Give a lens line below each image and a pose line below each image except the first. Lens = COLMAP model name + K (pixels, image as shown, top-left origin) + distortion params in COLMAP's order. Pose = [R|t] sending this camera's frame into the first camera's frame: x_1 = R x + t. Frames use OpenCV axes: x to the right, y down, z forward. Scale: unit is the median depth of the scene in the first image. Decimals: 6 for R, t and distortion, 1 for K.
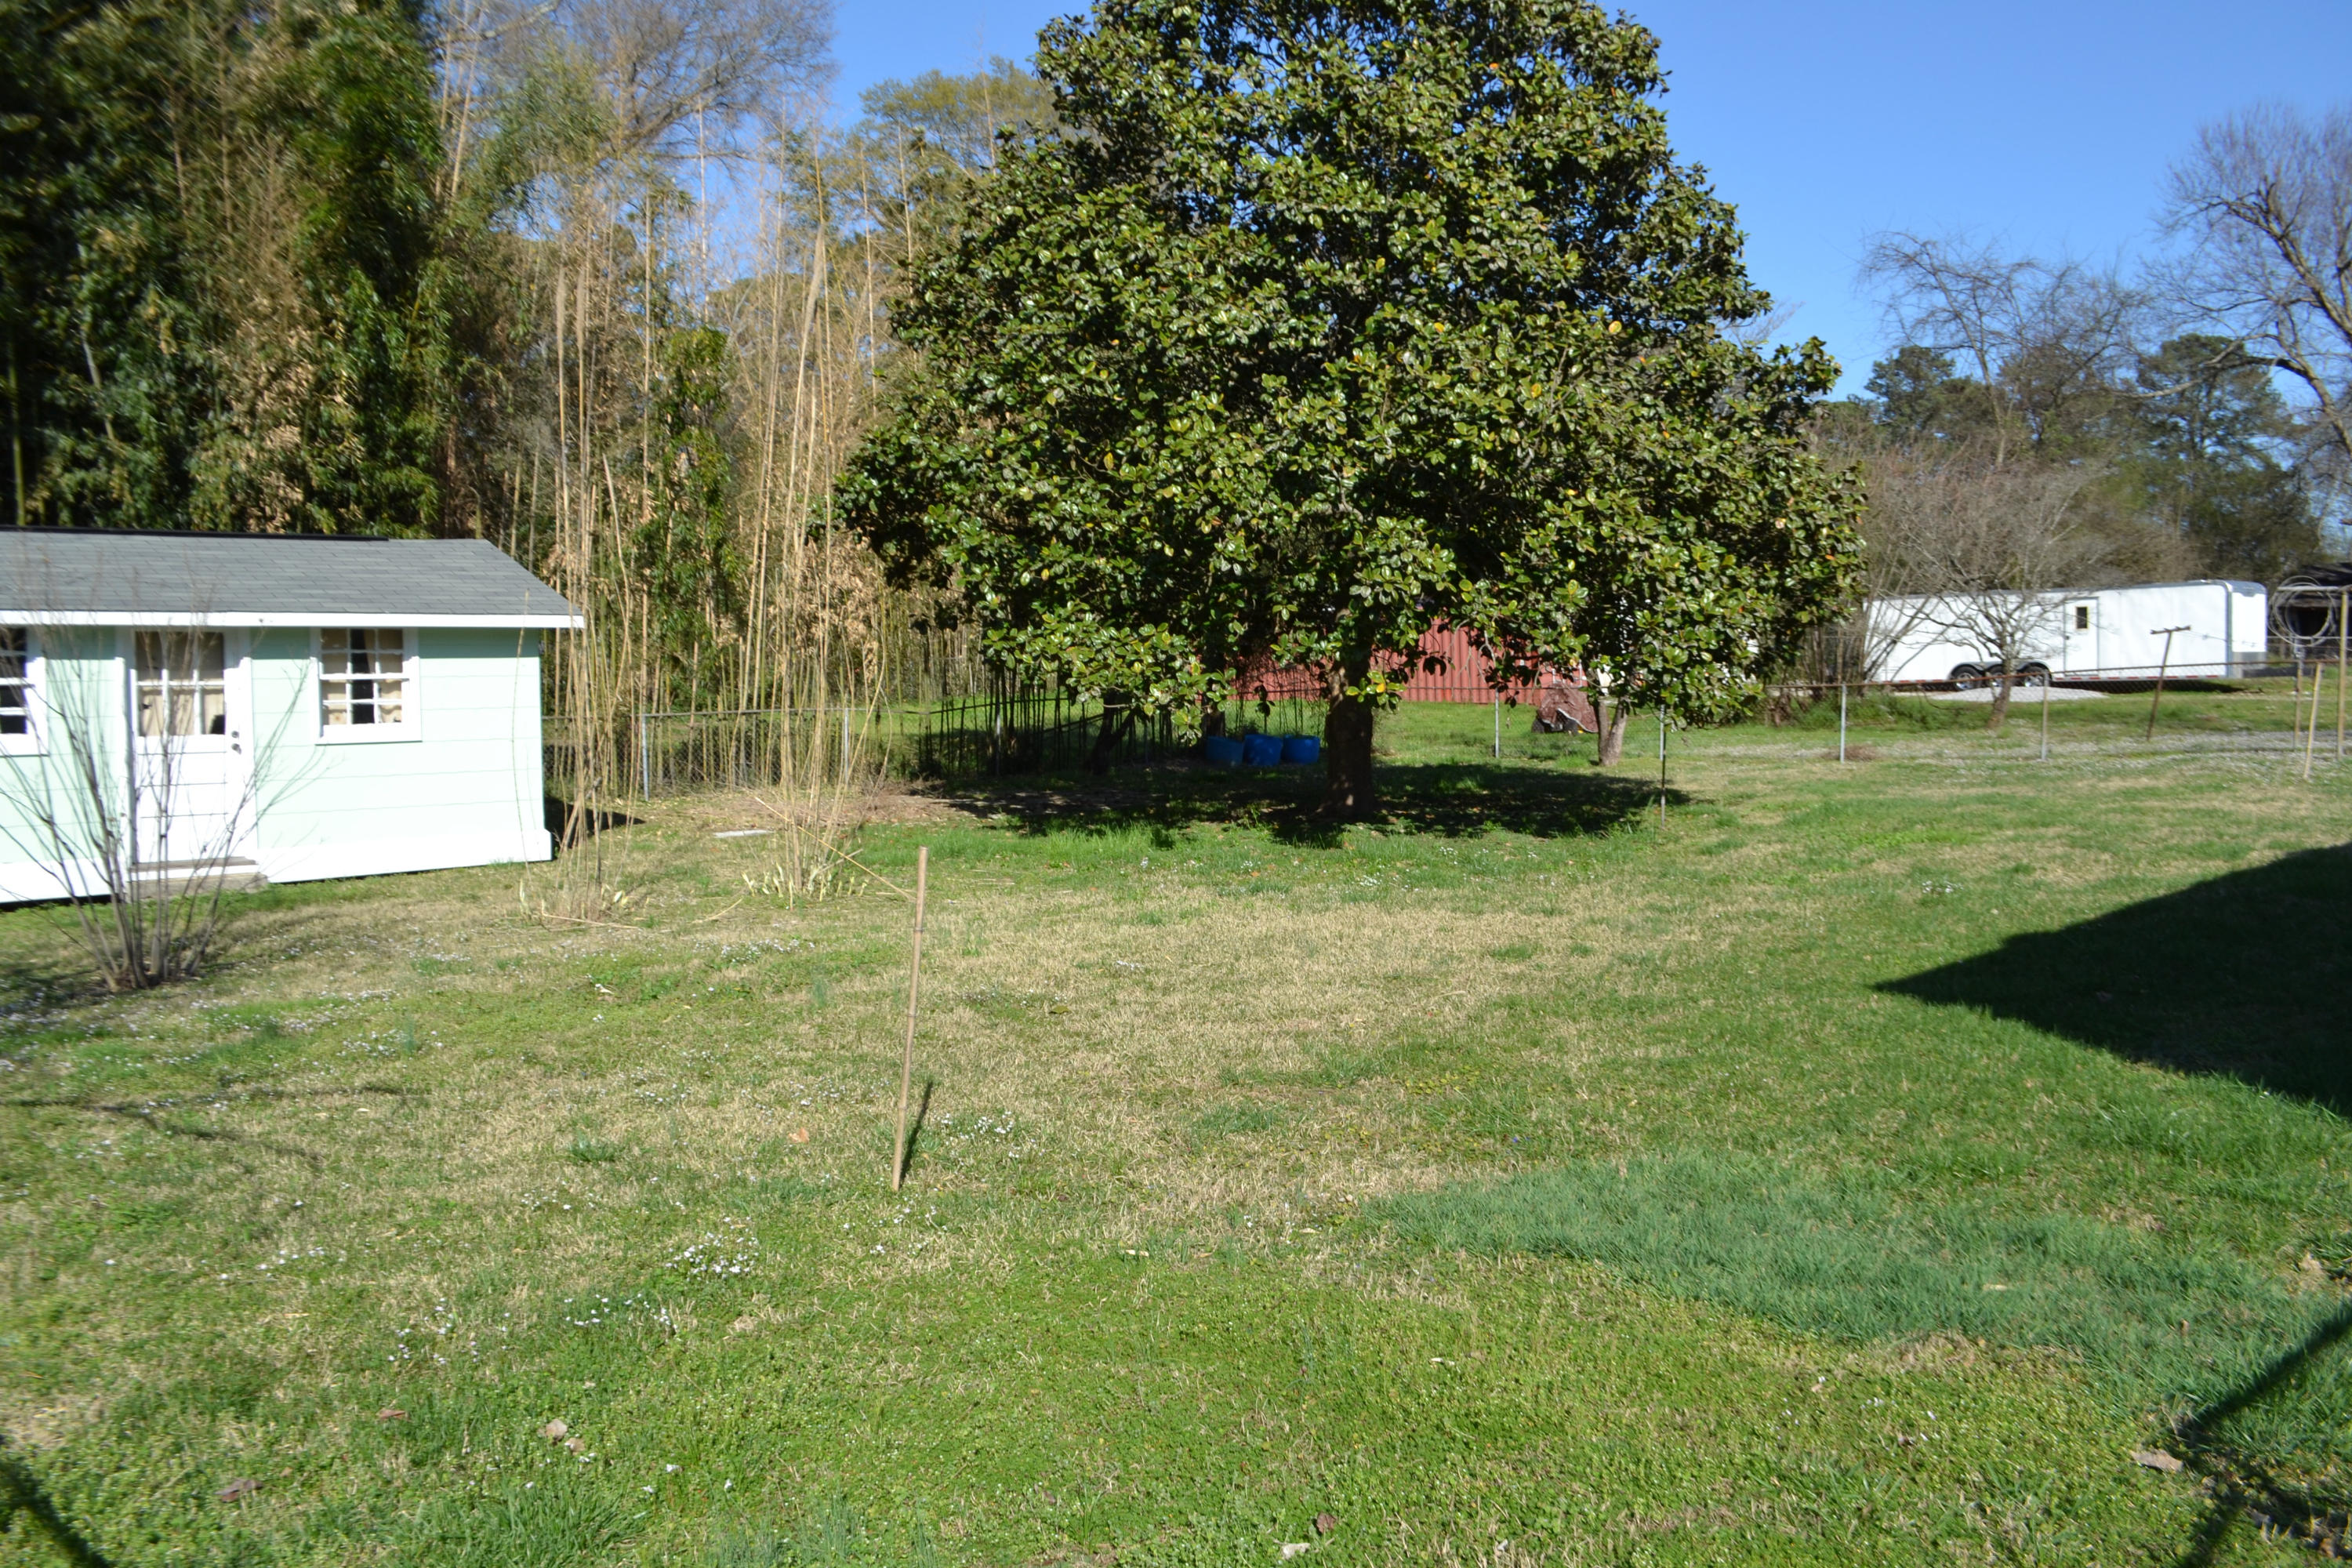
lens RADIAL K [[1888.6, 0, 1176.0], [0, 1888.6, 784.0], [0, 0, 1]] dist [-0.088379, 0.006040]
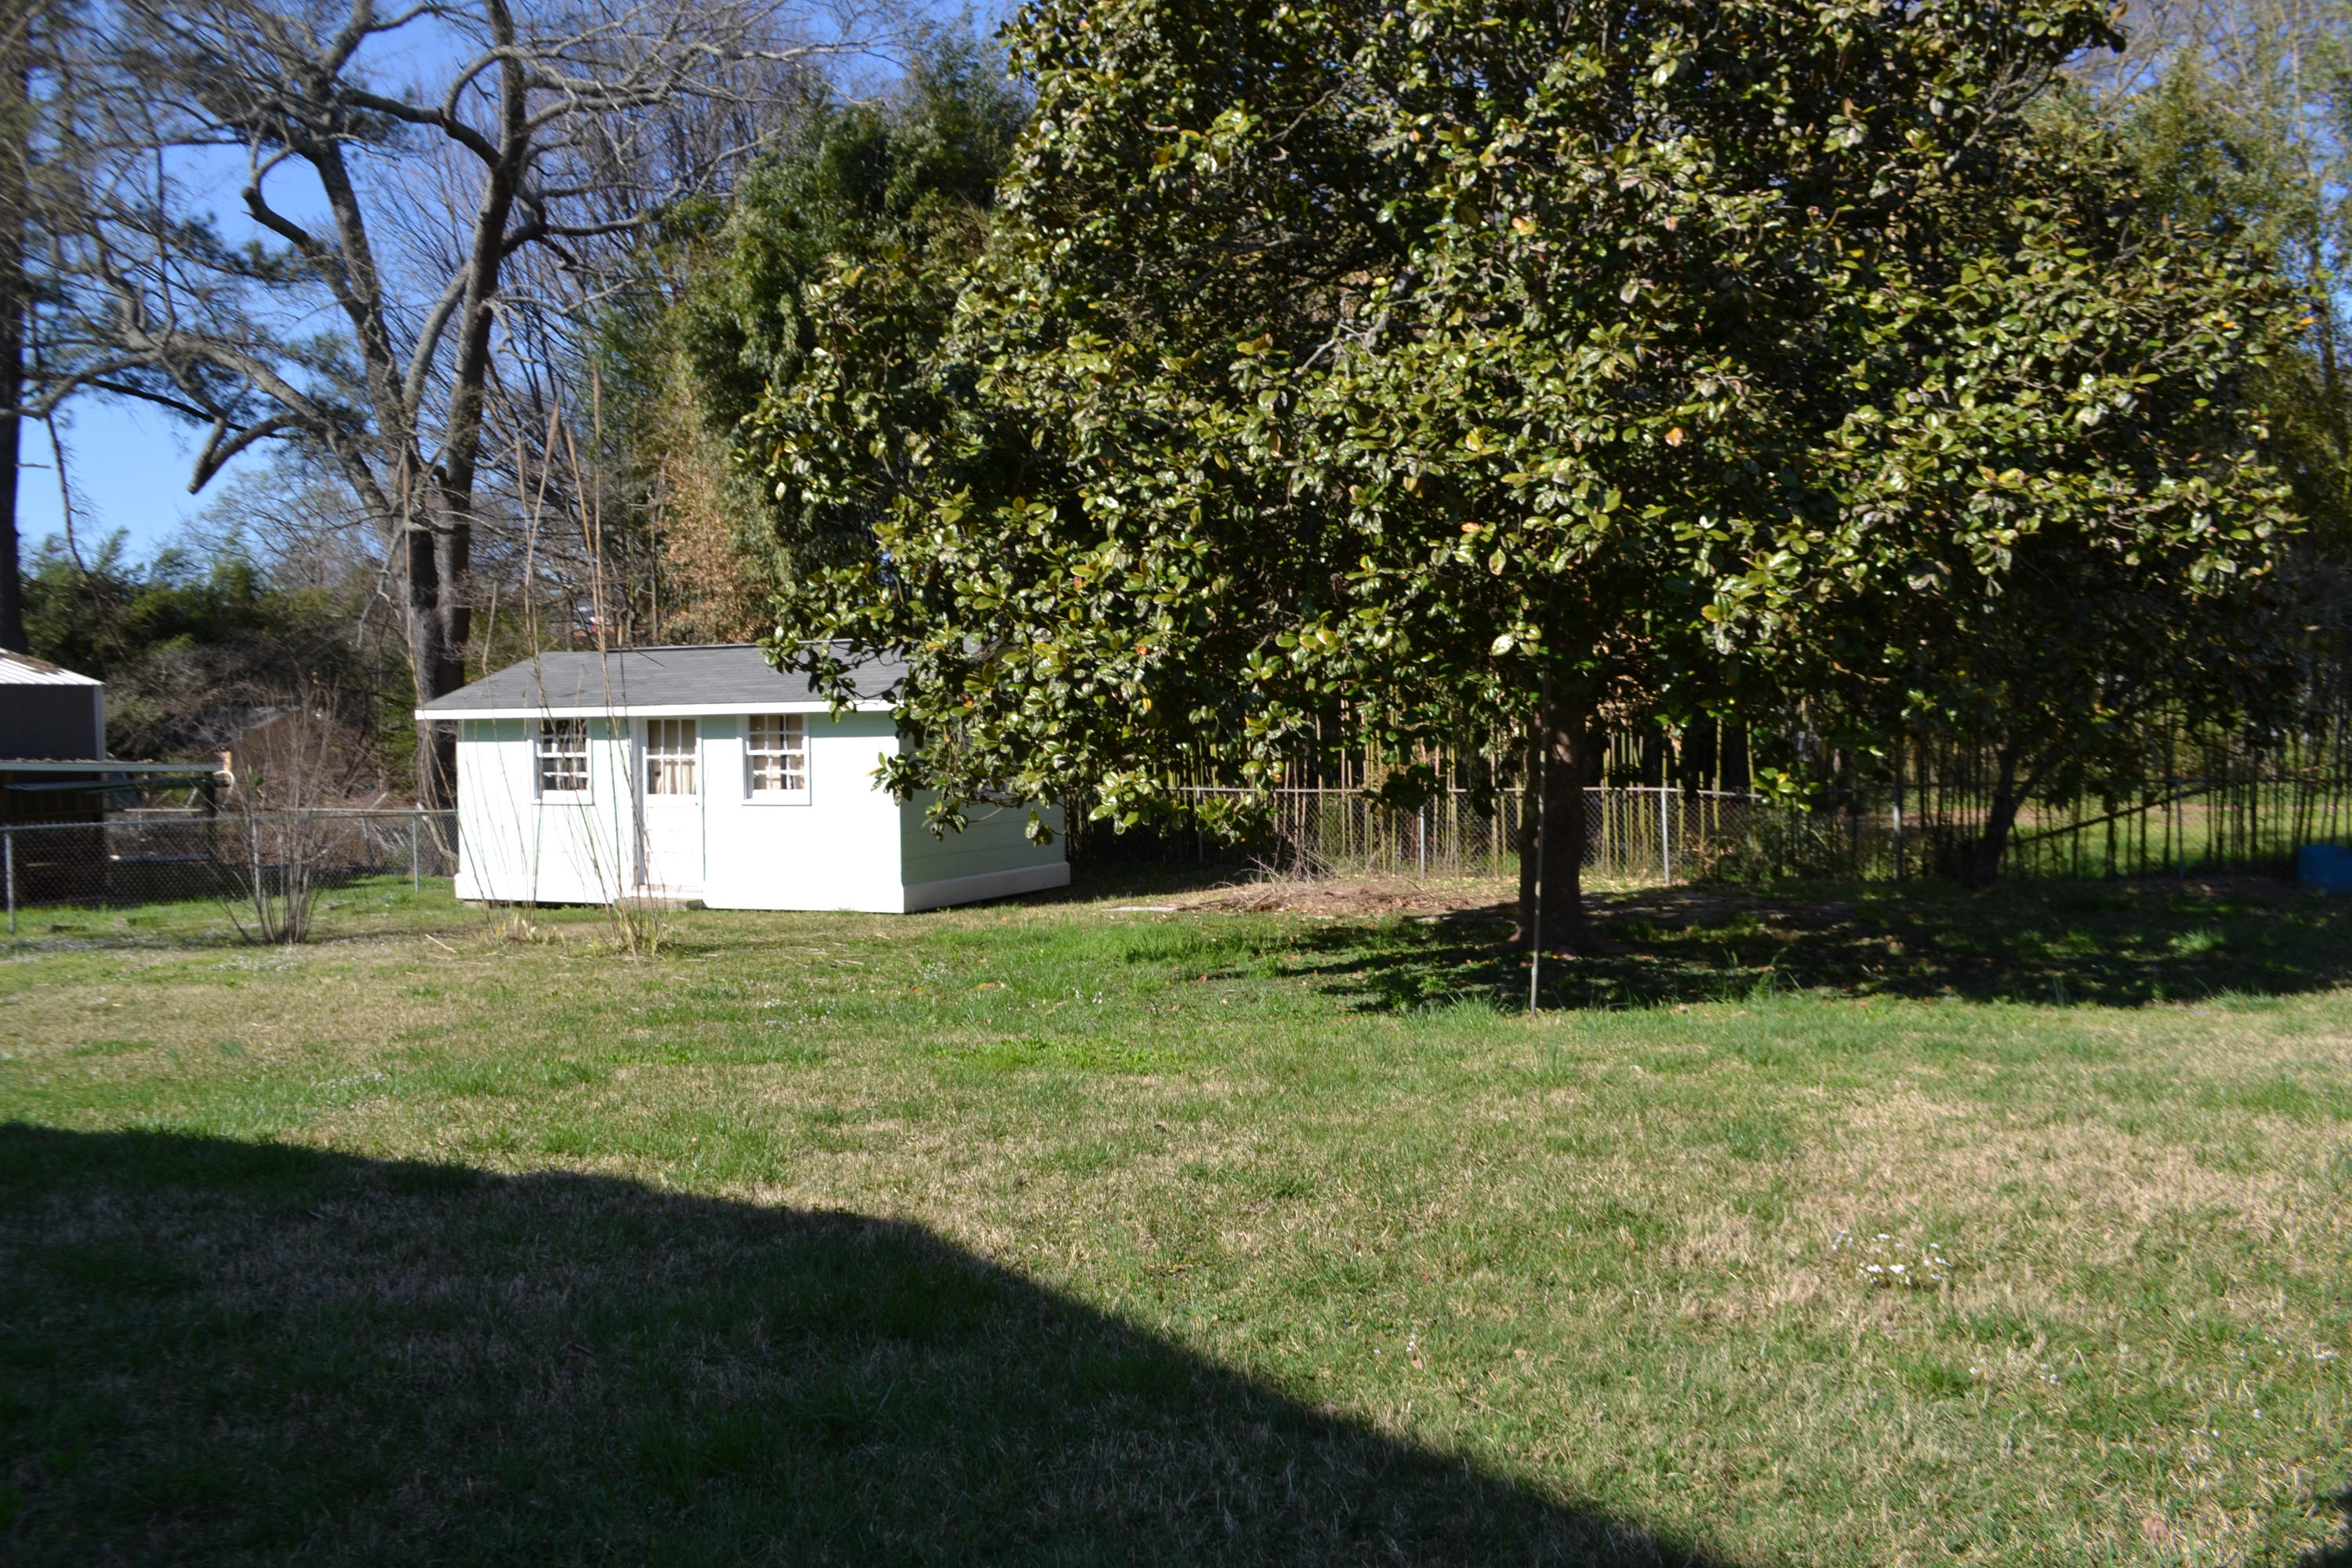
lens RADIAL K [[1888.6, 0, 1176.0], [0, 1888.6, 784.0], [0, 0, 1]] dist [-0.088379, 0.006040]
pose [[0.382872, 0.017460, -0.923636, 0.904845], [-0.049545, 0.998771, -0.001657, -0.050985], [0.922472, 0.046396, 0.383266, 0.812274]]
